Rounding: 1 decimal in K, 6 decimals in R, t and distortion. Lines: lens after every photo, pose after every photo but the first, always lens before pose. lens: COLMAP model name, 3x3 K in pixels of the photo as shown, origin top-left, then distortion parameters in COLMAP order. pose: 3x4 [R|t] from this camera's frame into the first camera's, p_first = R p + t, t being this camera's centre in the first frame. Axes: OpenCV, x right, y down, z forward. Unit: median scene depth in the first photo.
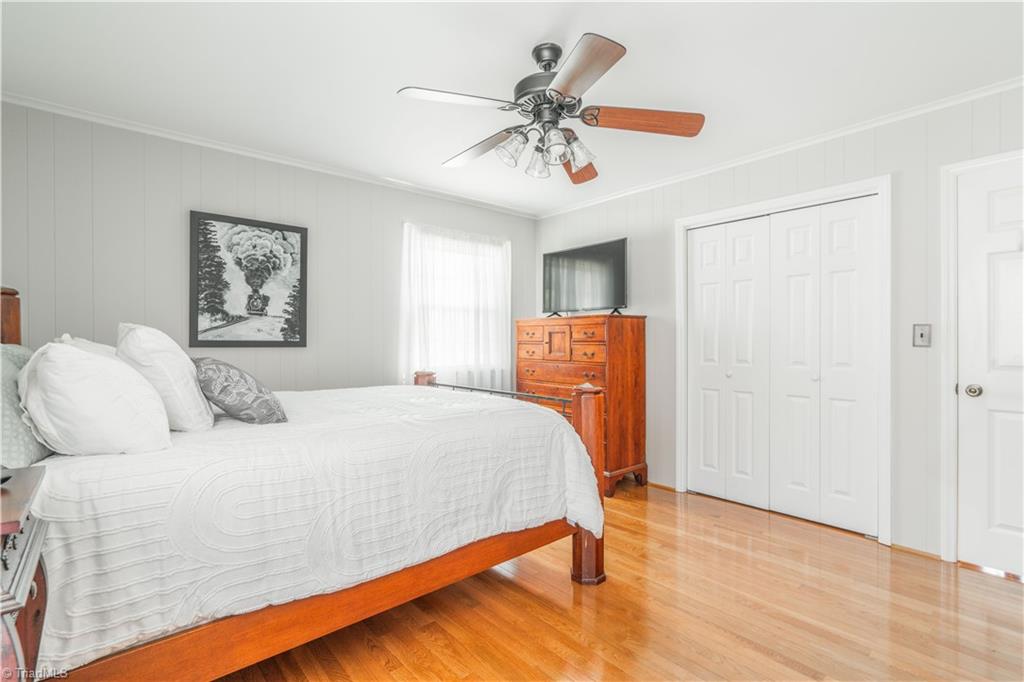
lens RADIAL K [[482.5, 0, 500.8], [0, 482.5, 342.6], [0, 0, 1]] dist [0.001655, 0.000251]
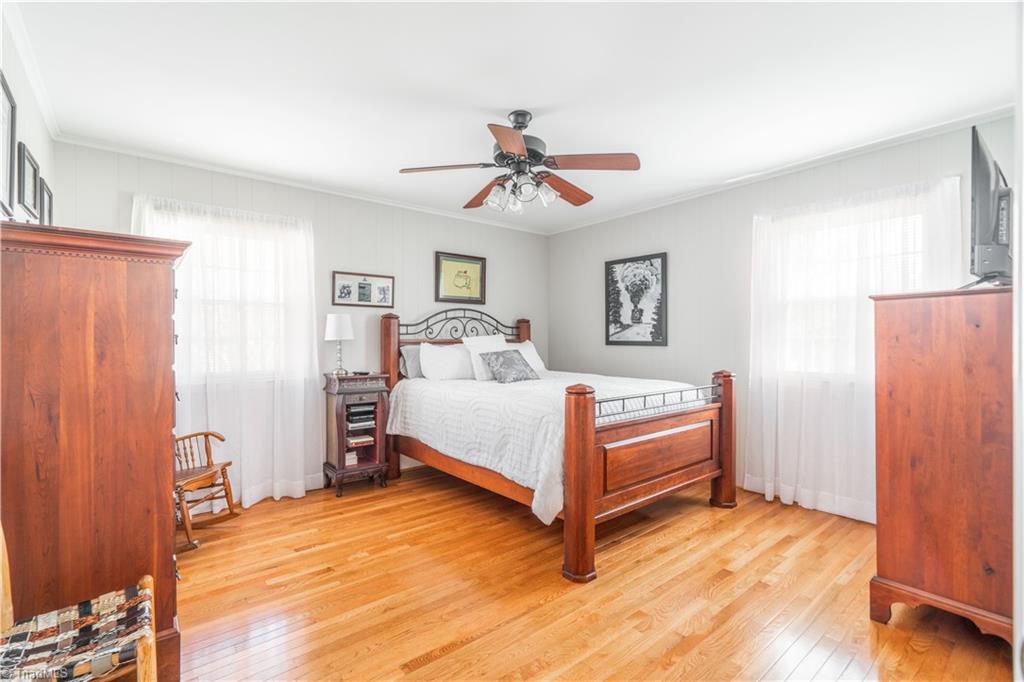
lens RADIAL K [[459.9, 0, 512.0], [0, 459.9, 341.0], [0, 0, 1]] dist [0.001472, 0.000344]
pose [[-0.014685, 0.000150, -0.999892, 0.866301], [-0.005204, 0.999986, 0.000227, -0.002608], [0.999879, 0.005206, -0.014684, 0.657355]]
